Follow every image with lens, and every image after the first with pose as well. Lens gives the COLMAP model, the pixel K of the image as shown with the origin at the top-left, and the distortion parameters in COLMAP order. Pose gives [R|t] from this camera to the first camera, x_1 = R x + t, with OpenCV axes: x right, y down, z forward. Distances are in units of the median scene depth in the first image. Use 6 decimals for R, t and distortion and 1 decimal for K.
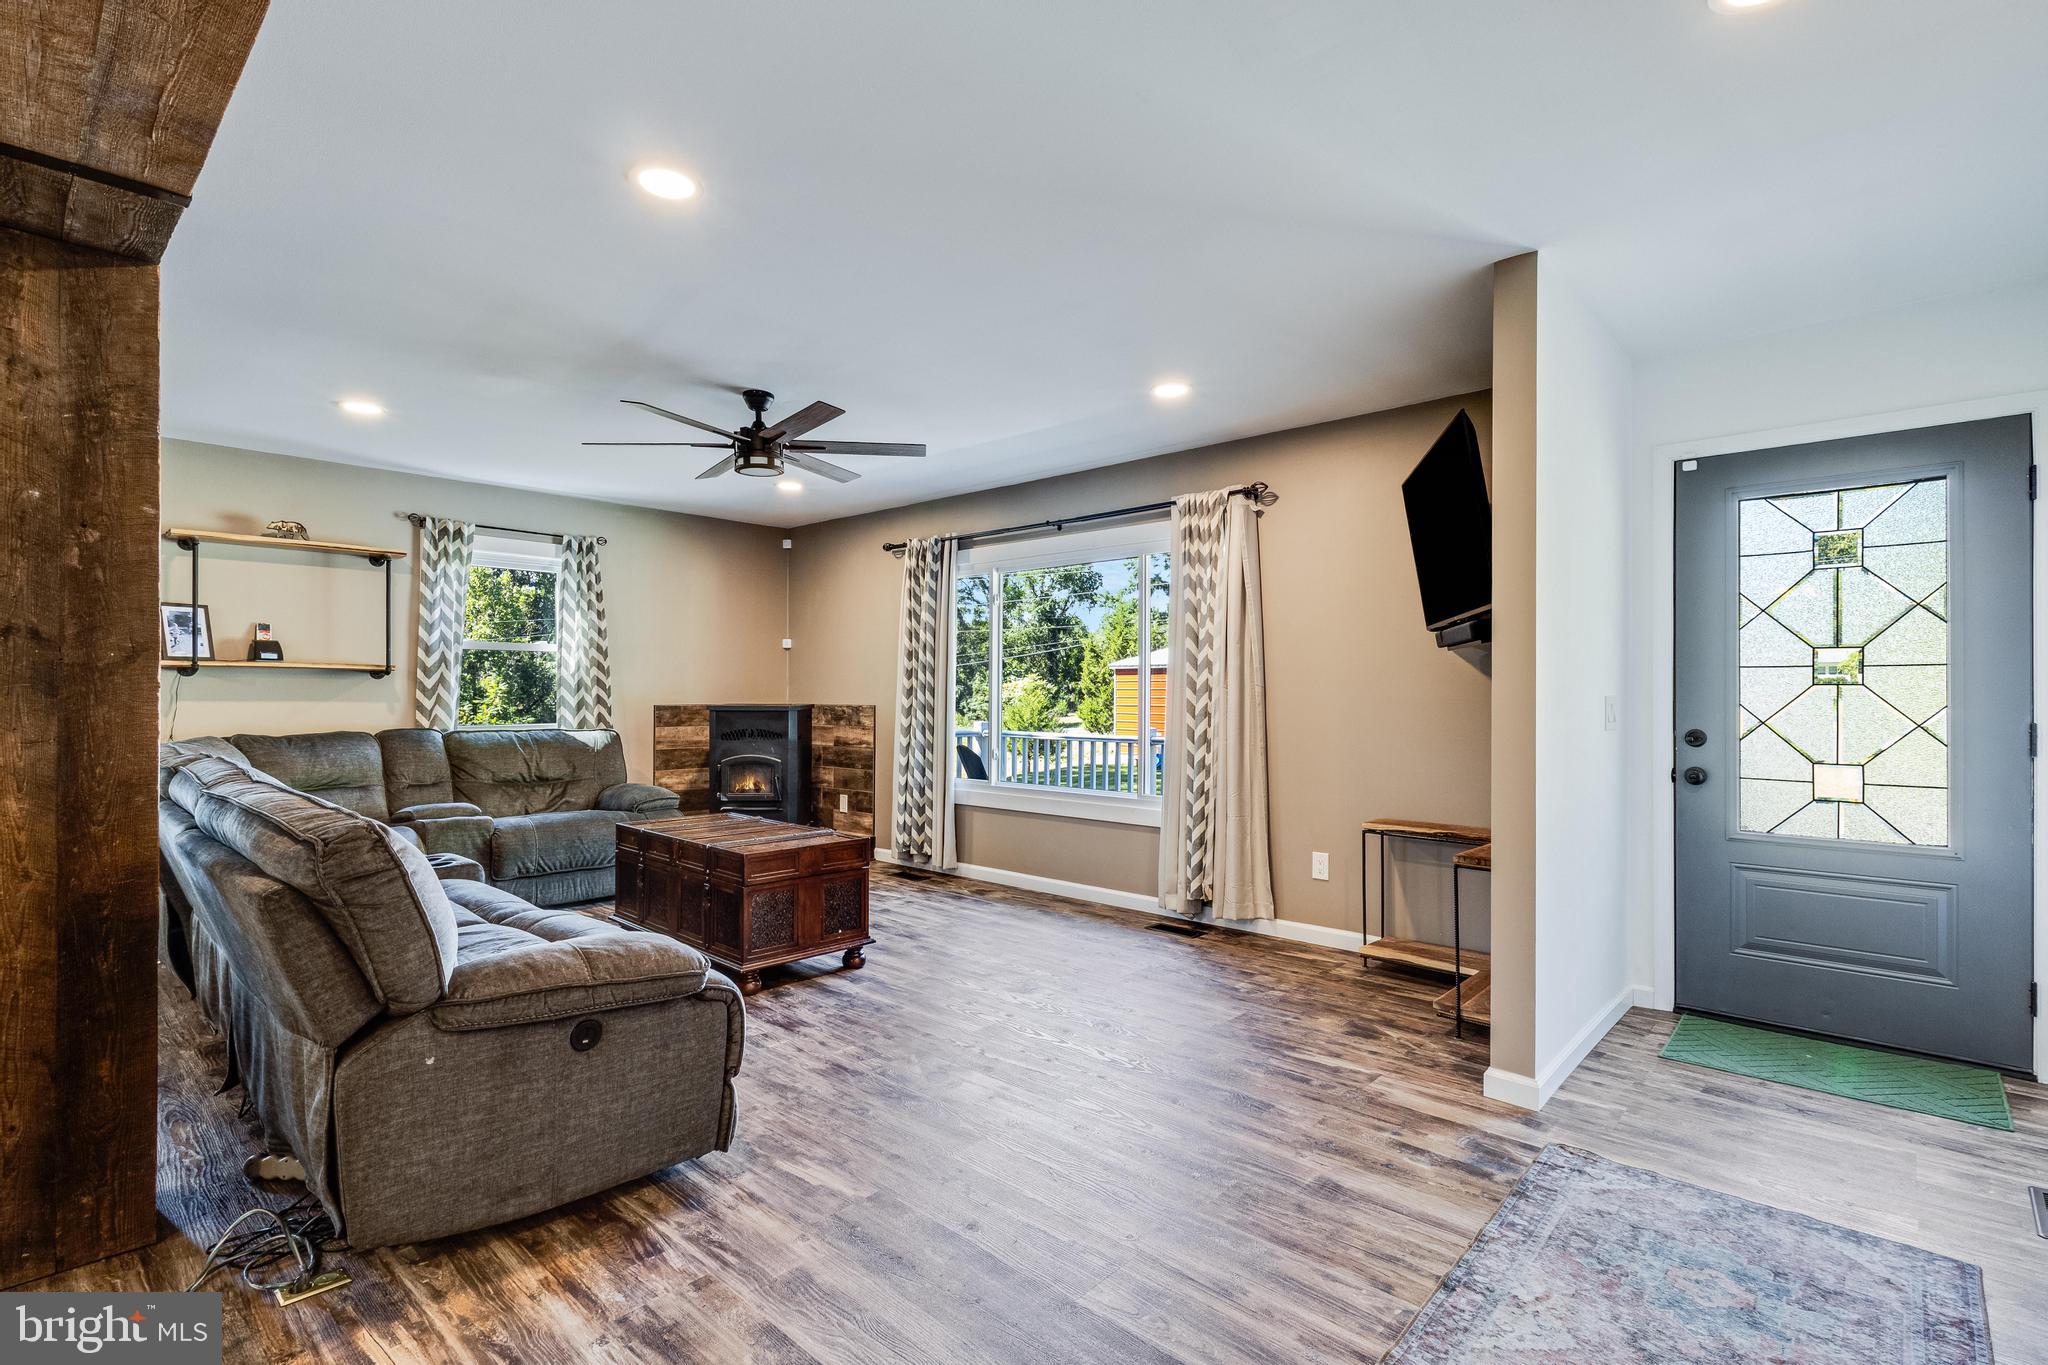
lens RADIAL K [[957.6, 0, 1024.0], [0, 957.6, 682.5], [0, 0, 1]] dist [0.000487, 0.000448]
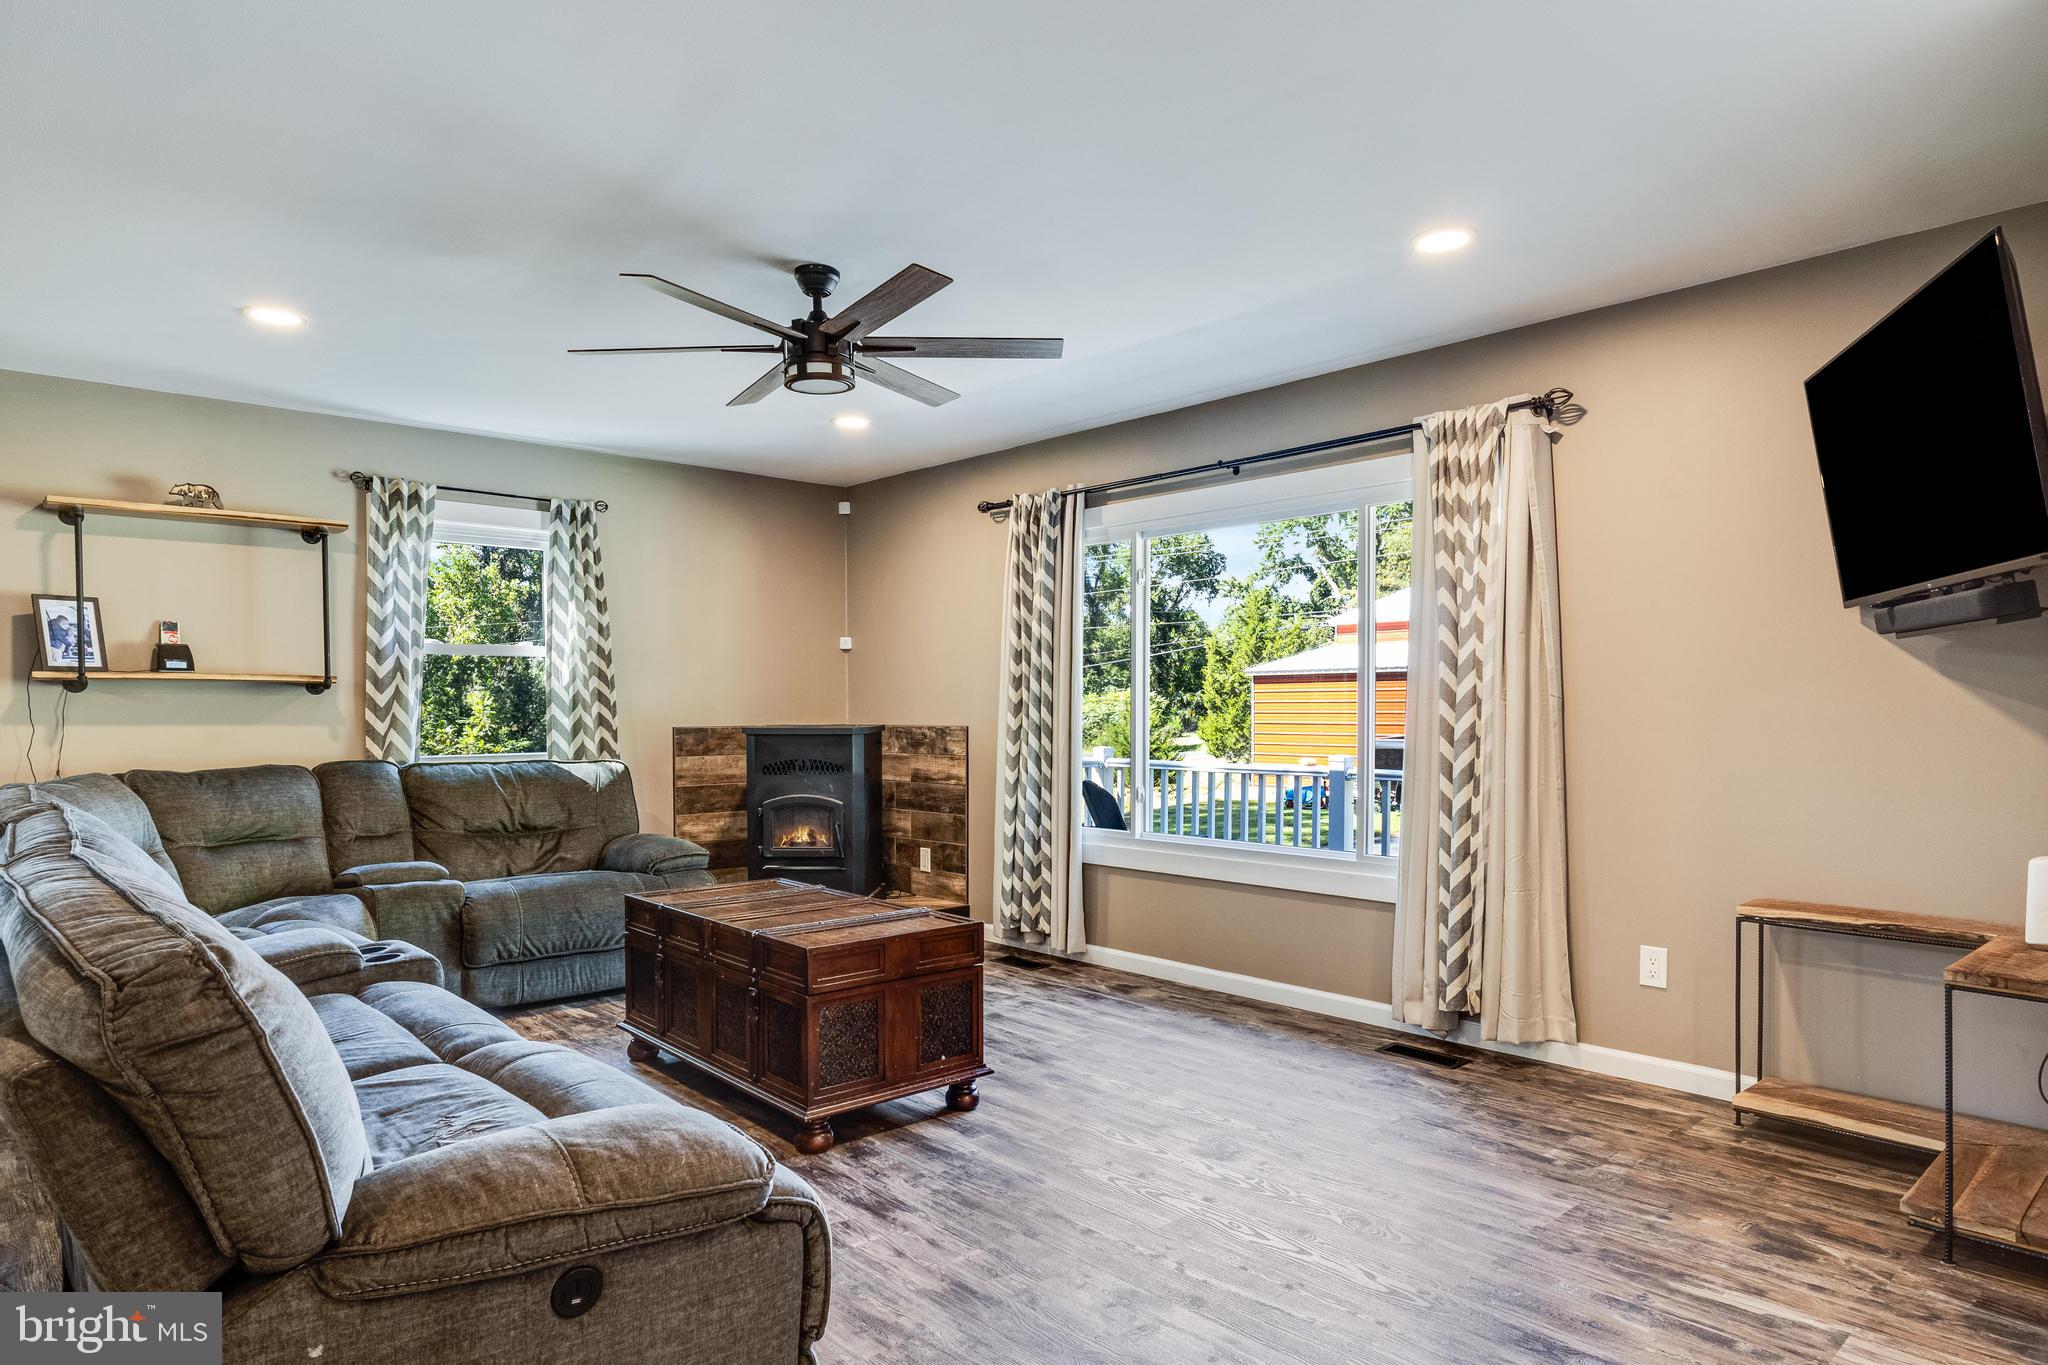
lens RADIAL K [[1192.4, 0, 1021.3], [0, 1192.4, 733.7], [0, 0, 1]] dist [-0.011560, -0.000930]
pose [[0.996573, -0.003505, -0.082644, -0.058729], [0.006213, 0.999452, 0.032523, 0.000319], [0.082485, -0.032925, 0.996048, 0.146474]]
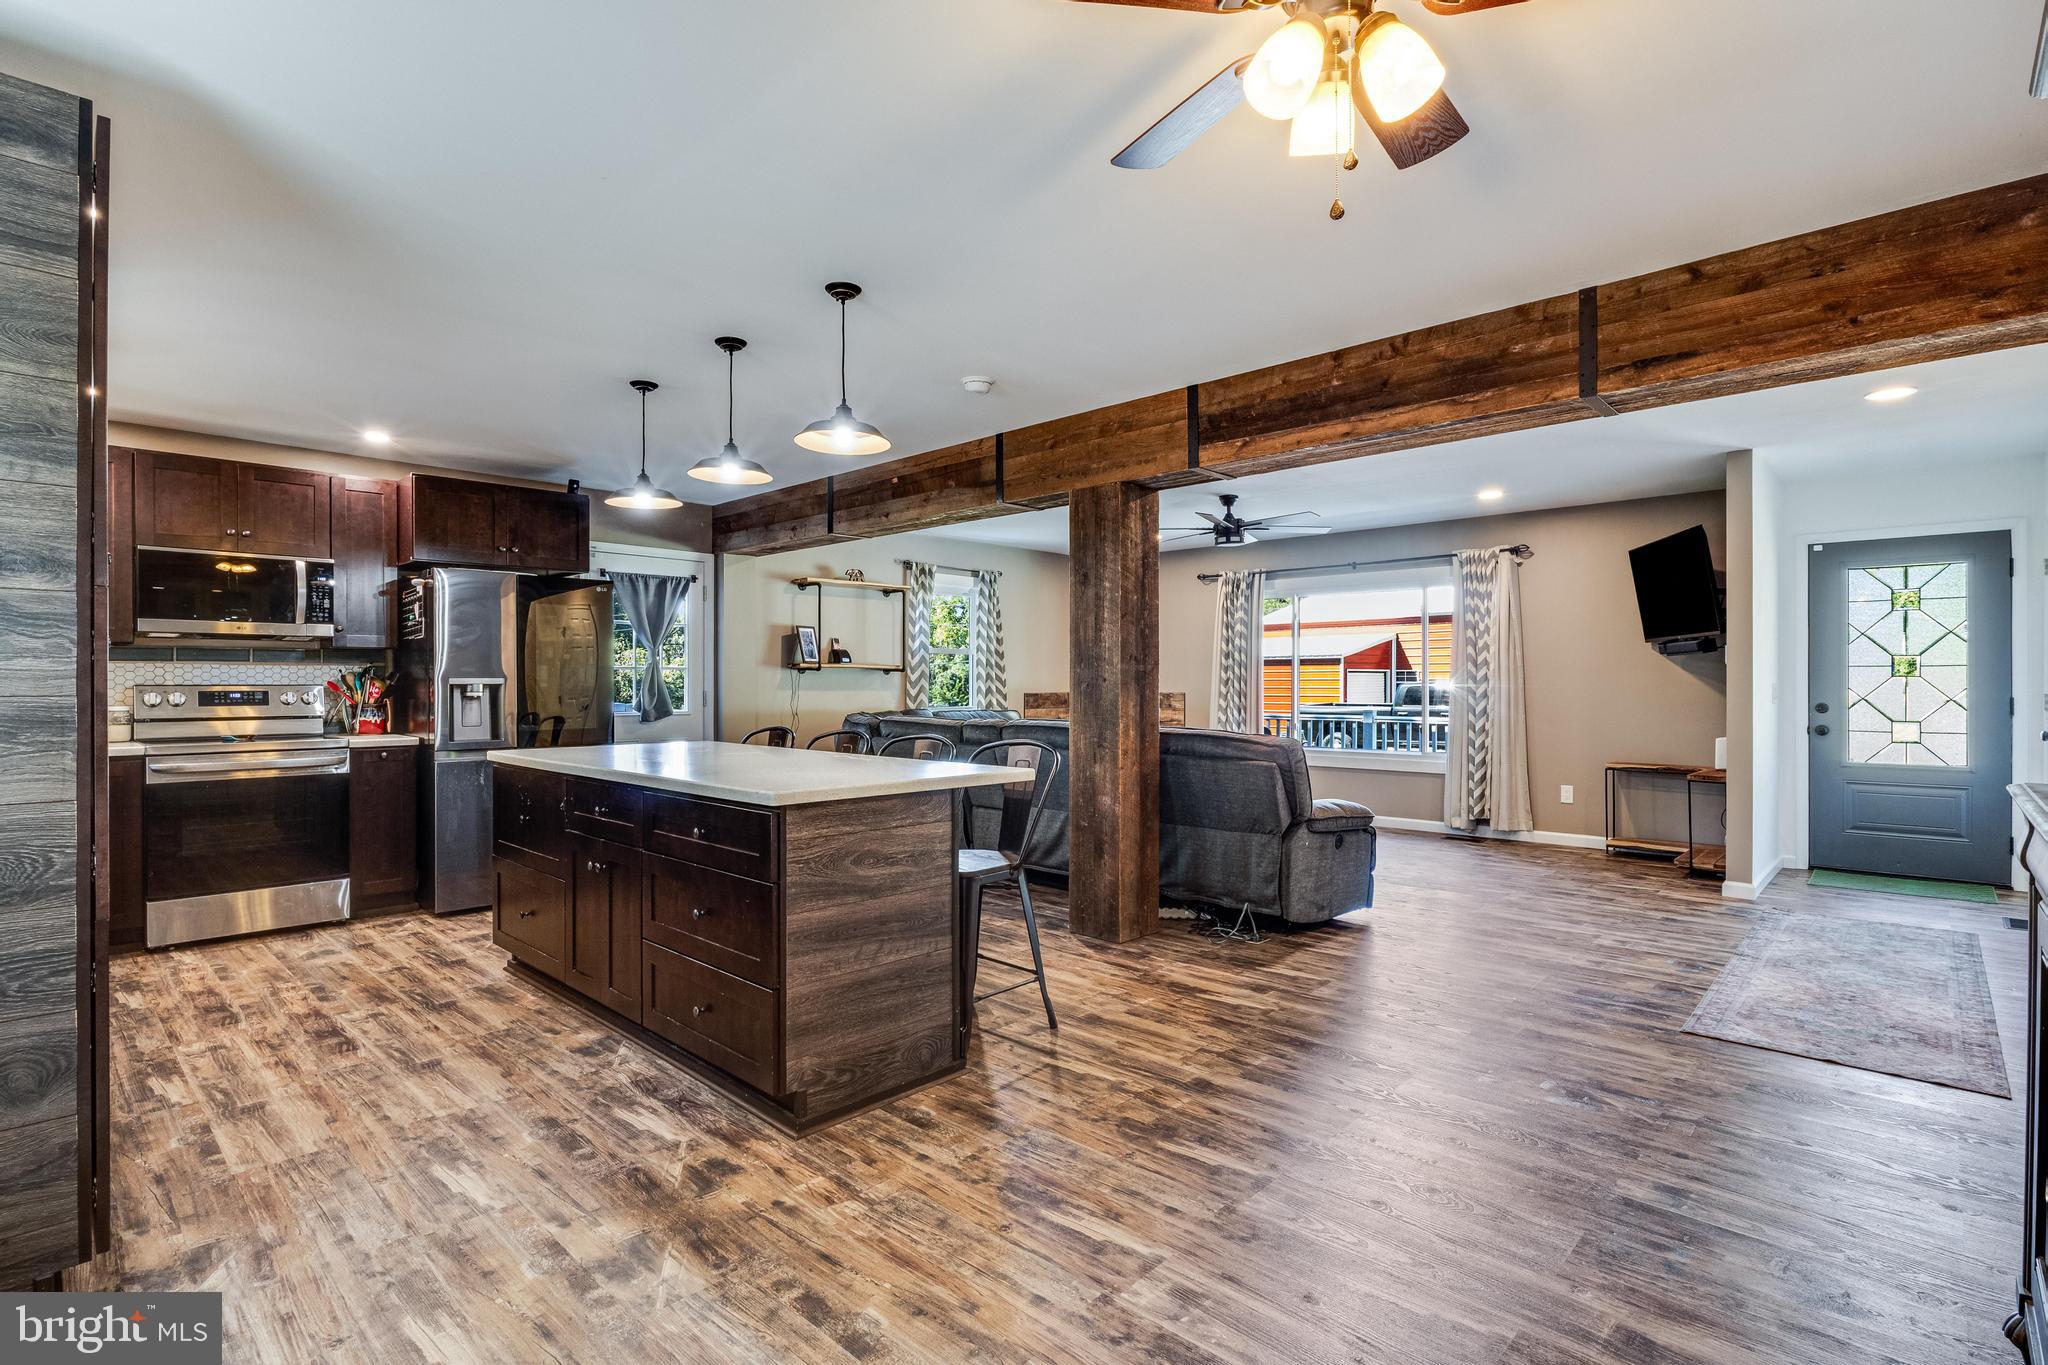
lens RADIAL K [[998.1, 0, 1024.0], [0, 998.1, 682.5], [0, 0, 1]] dist [-0.002960, -0.001097]
pose [[0.999989, -0.003666, 0.002795, -0.566984], [0.003637, 0.999940, 0.010347, -0.008734], [-0.002833, -0.010336, 0.999943, -0.601793]]
